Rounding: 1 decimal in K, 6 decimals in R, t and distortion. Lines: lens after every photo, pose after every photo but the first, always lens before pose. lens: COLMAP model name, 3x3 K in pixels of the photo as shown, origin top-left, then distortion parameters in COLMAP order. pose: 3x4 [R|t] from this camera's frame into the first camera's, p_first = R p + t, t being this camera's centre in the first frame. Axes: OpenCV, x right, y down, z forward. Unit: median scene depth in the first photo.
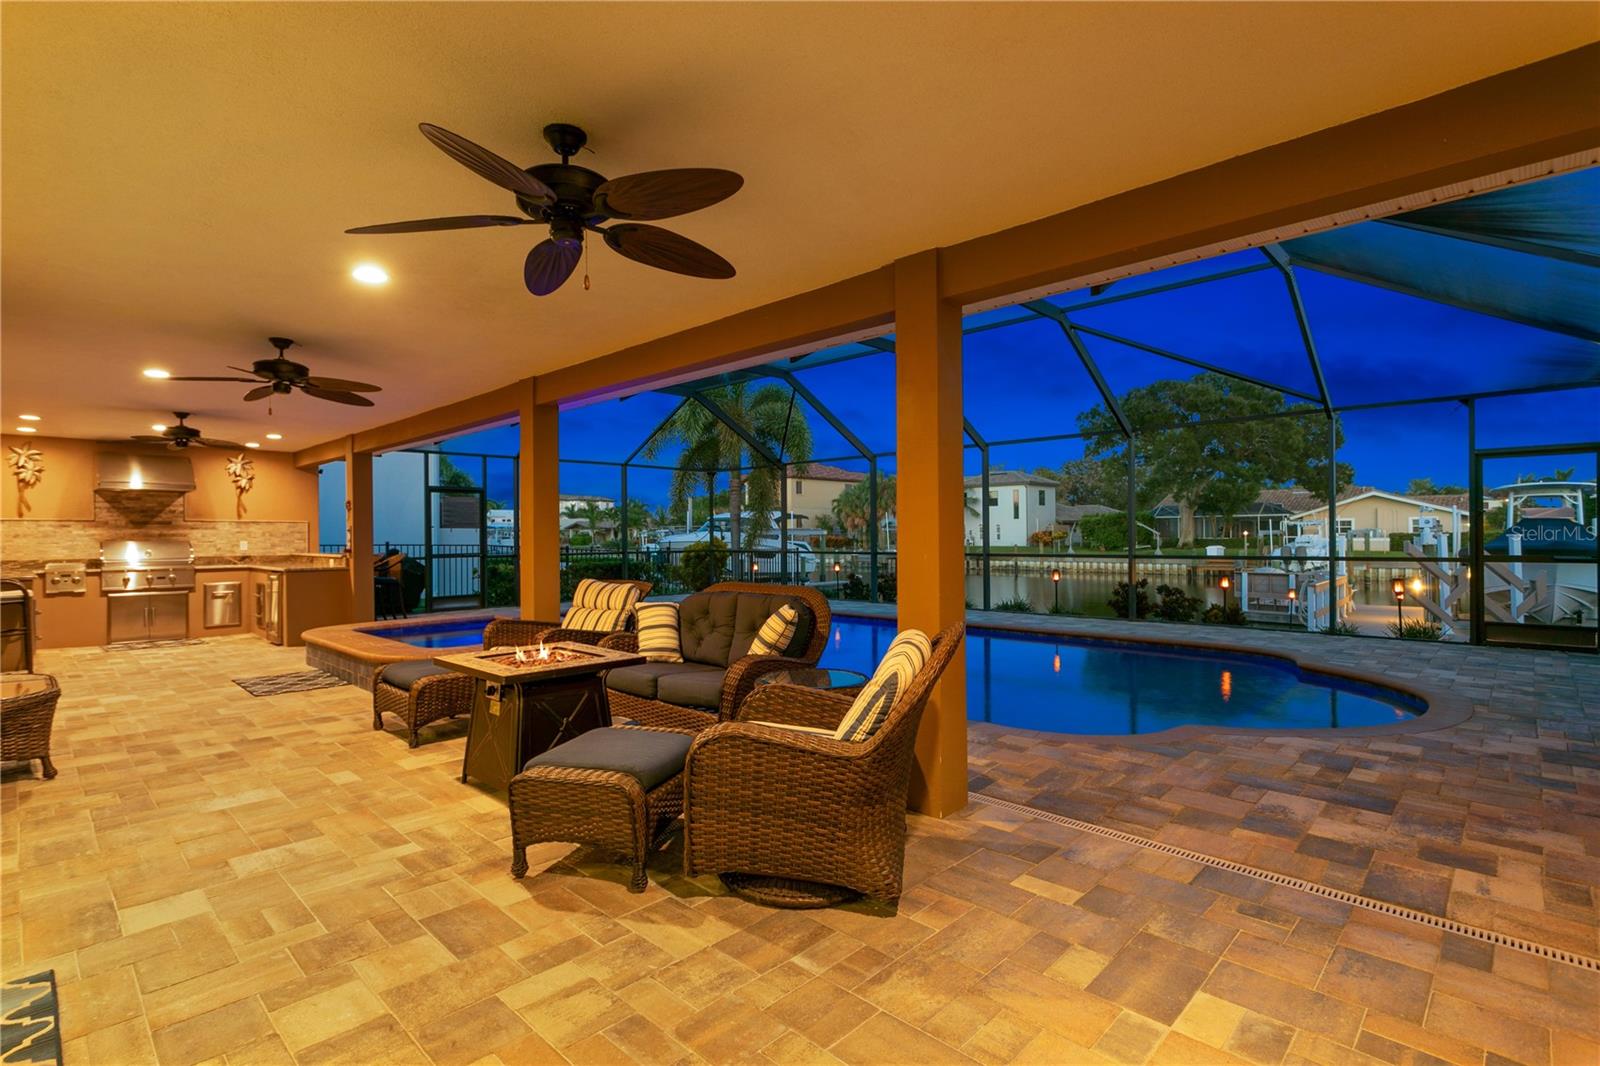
lens RADIAL K [[757.2, 0, 779.8], [0, 757.2, 534.7], [0, 0, 1]] dist [0.004580, 0.000060]
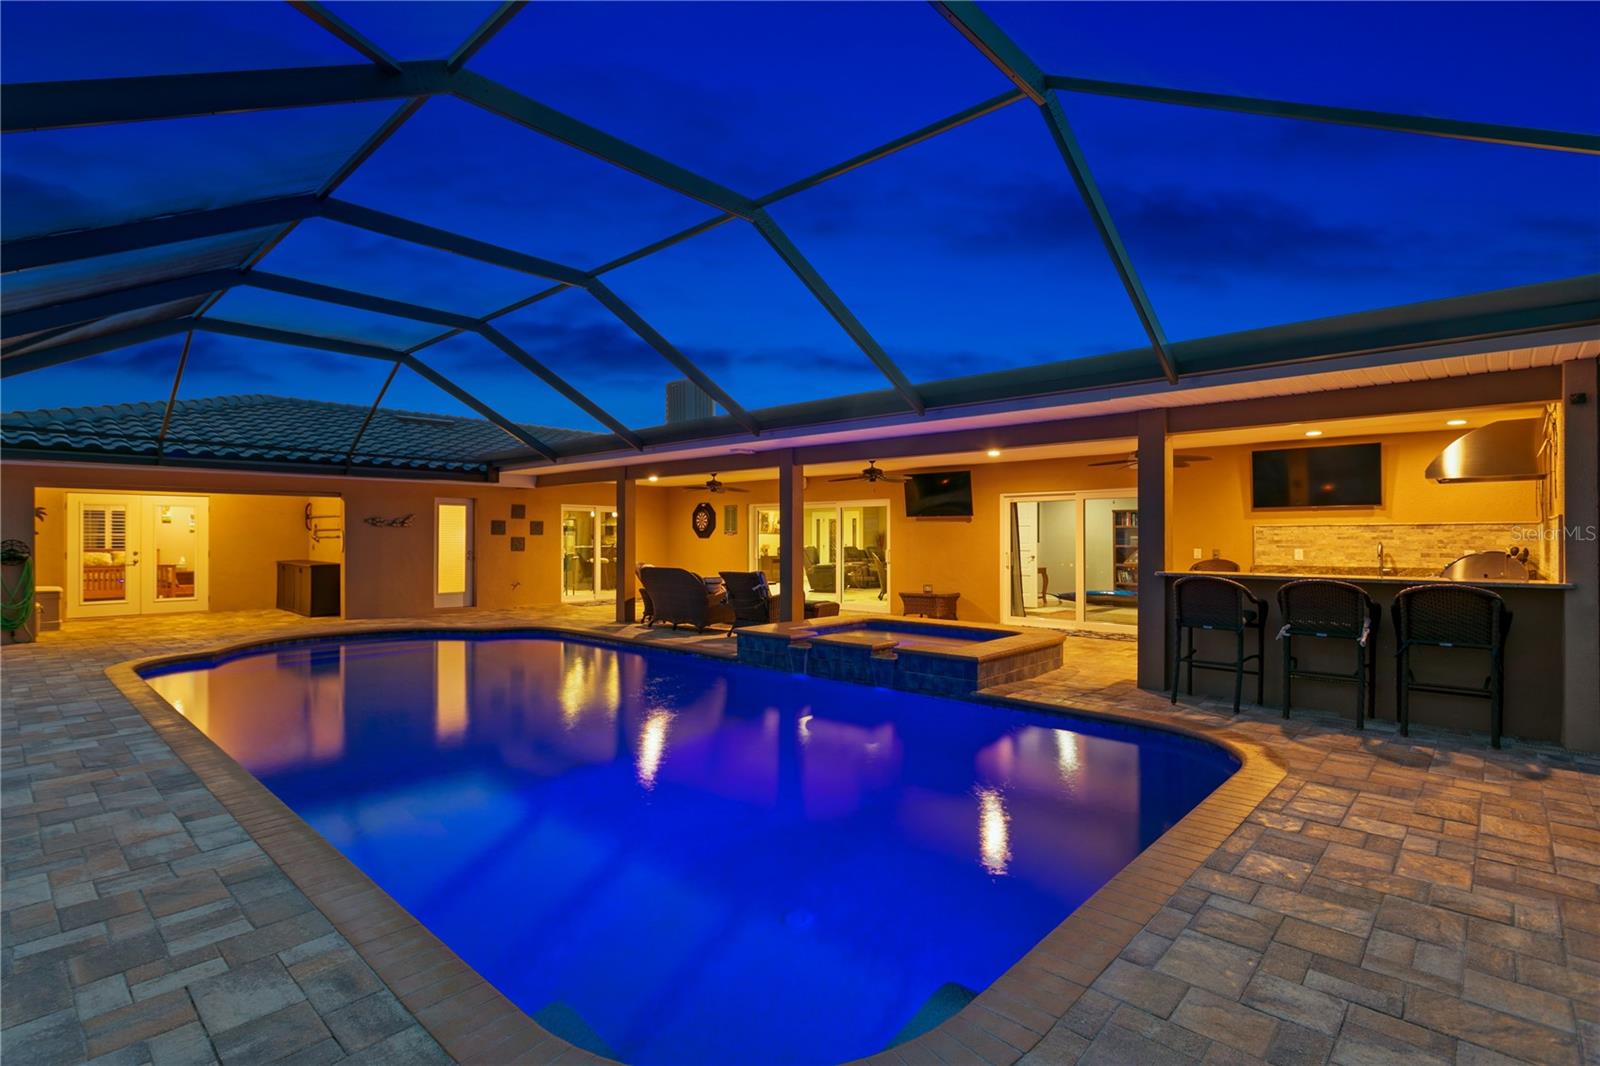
lens RADIAL K [[776.9, 0, 781.2], [0, 776.9, 534.6], [0, 0, 1]] dist [0.006465, -0.001167]
pose [[-0.999861, 0.007402, -0.014913, -0.153417], [0.007510, 0.999946, -0.007223, -0.005223], [0.014858, -0.007334, -0.999863, 1.519388]]
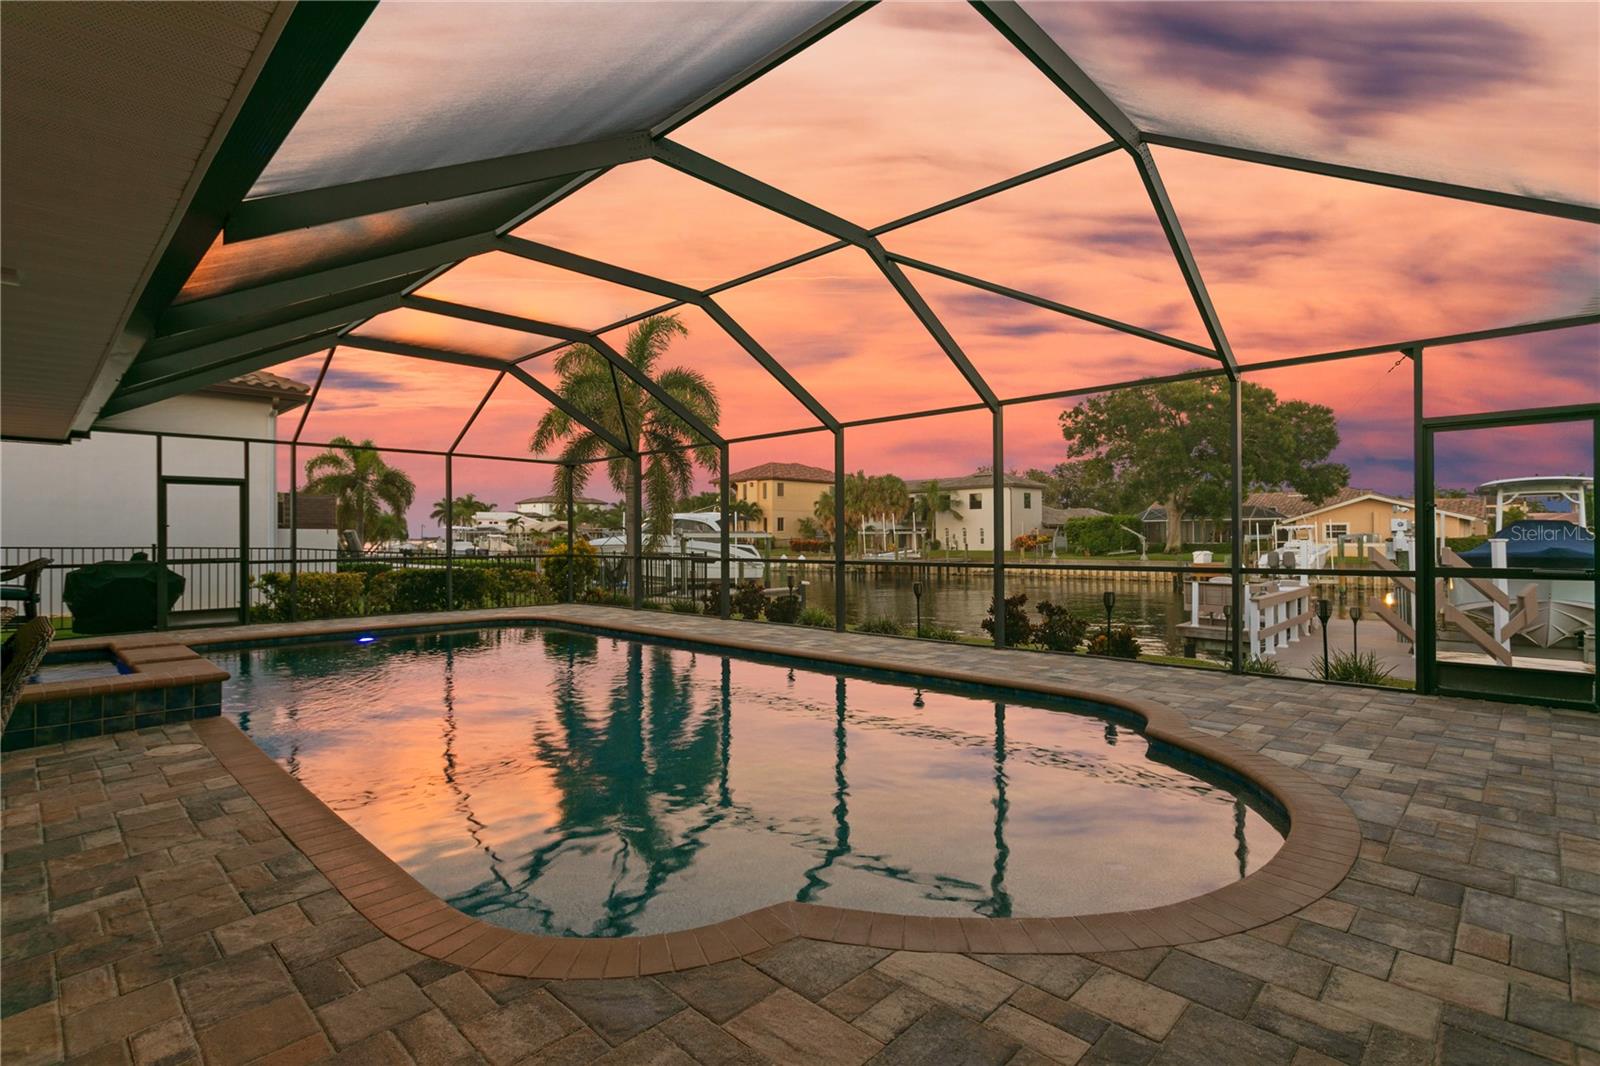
lens RADIAL K [[758.2, 0, 779.1], [0, 758.2, 535.4], [0, 0, 1]] dist [0.005594, -0.000424]
pose [[0.999978, 0.003007, -0.005899, 0.239847], [-0.003030, 0.999988, -0.003858, 0.001231], [0.005887, 0.003875, 0.999975, 0.215465]]
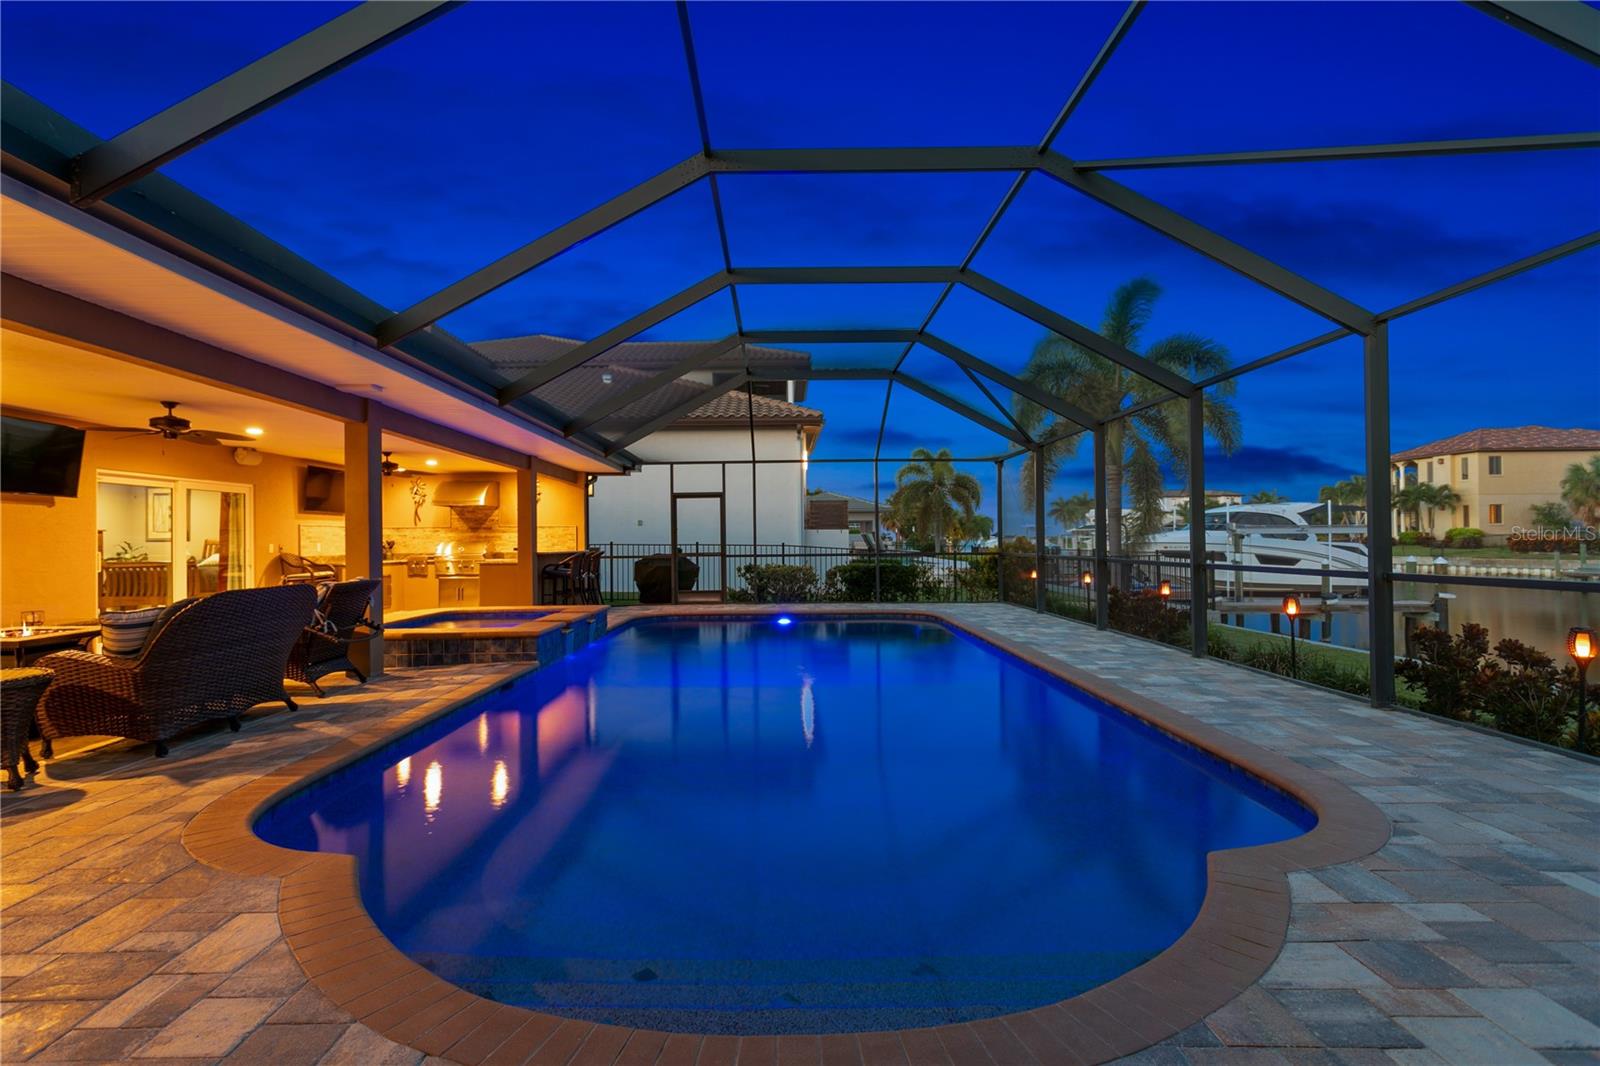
lens RADIAL K [[758.2, 0, 779.1], [0, 758.2, 535.4], [0, 0, 1]] dist [0.005594, -0.000424]
pose [[0.698997, -0.003359, -0.715117, 0.537464], [0.003756, 0.999992, -0.001025, 0.001103], [0.715115, -0.001969, 0.699004, 0.370041]]
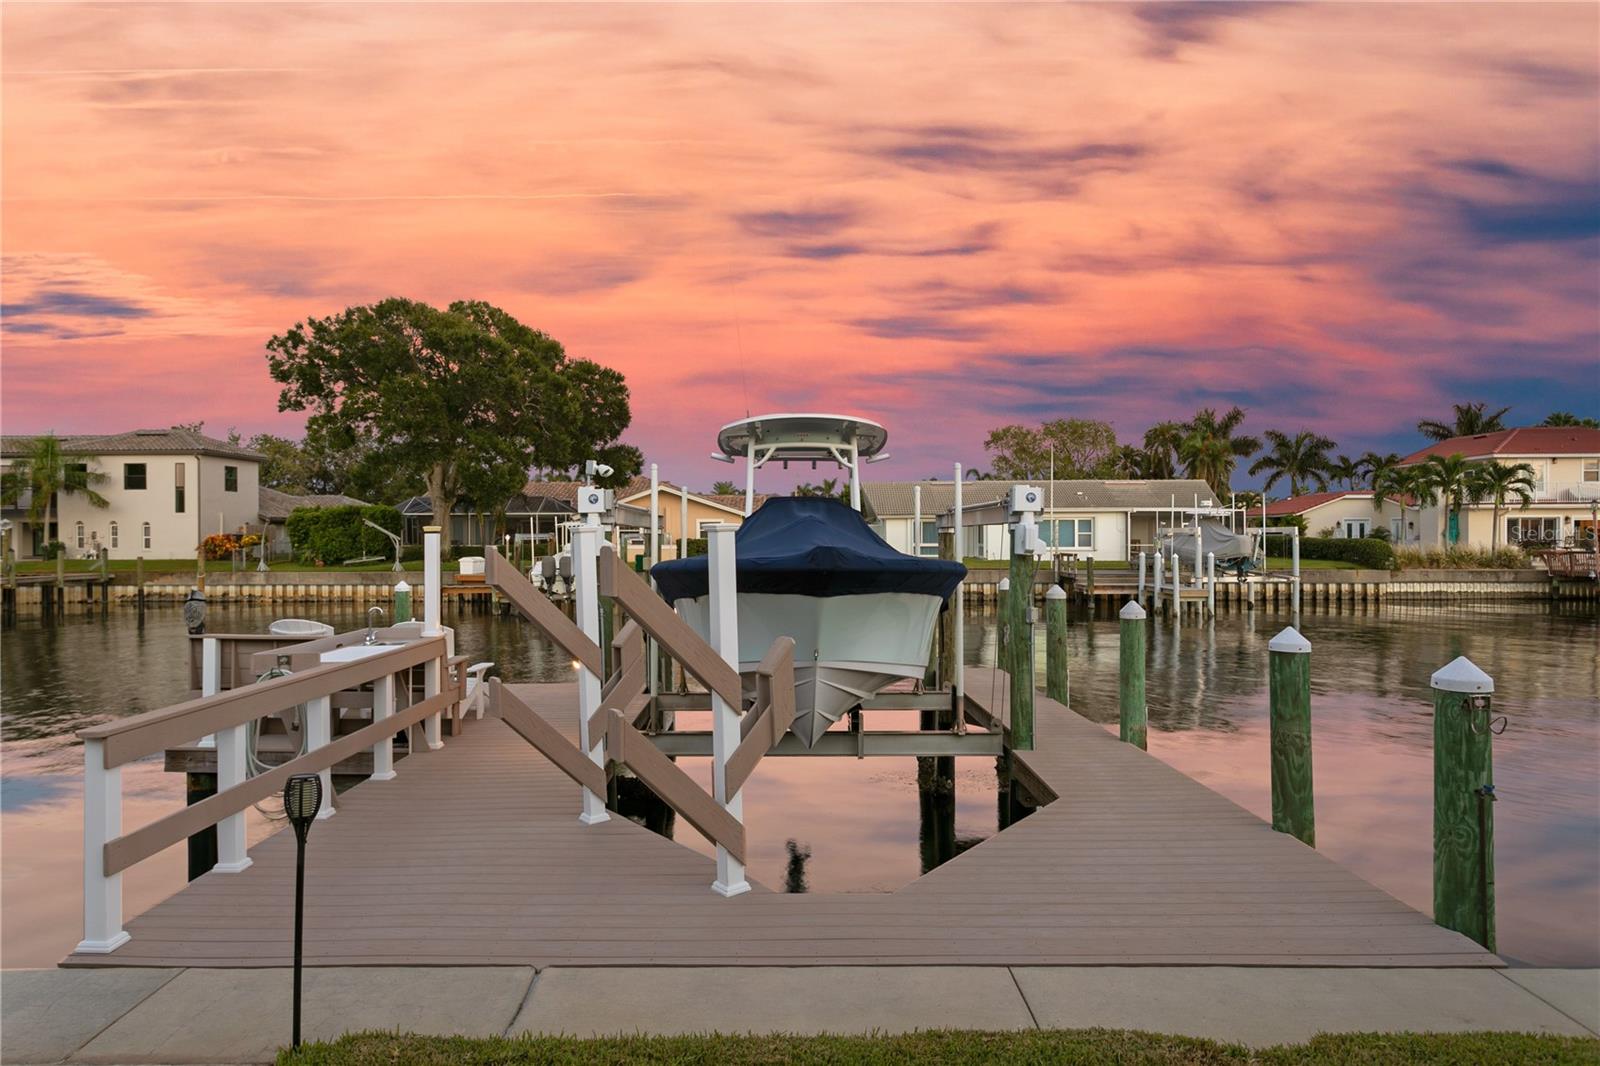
lens RADIAL K [[1000.2, 0, 778.8], [0, 1000.2, 530.8], [0, 0, 1]] dist [-0.000575, -0.000895]
pose [[0.732376, 0.010139, 0.680825, 0.832144], [-0.002456, 0.999922, -0.012249, 0.008765], [-0.680897, 0.007299, 0.732343, 0.808828]]
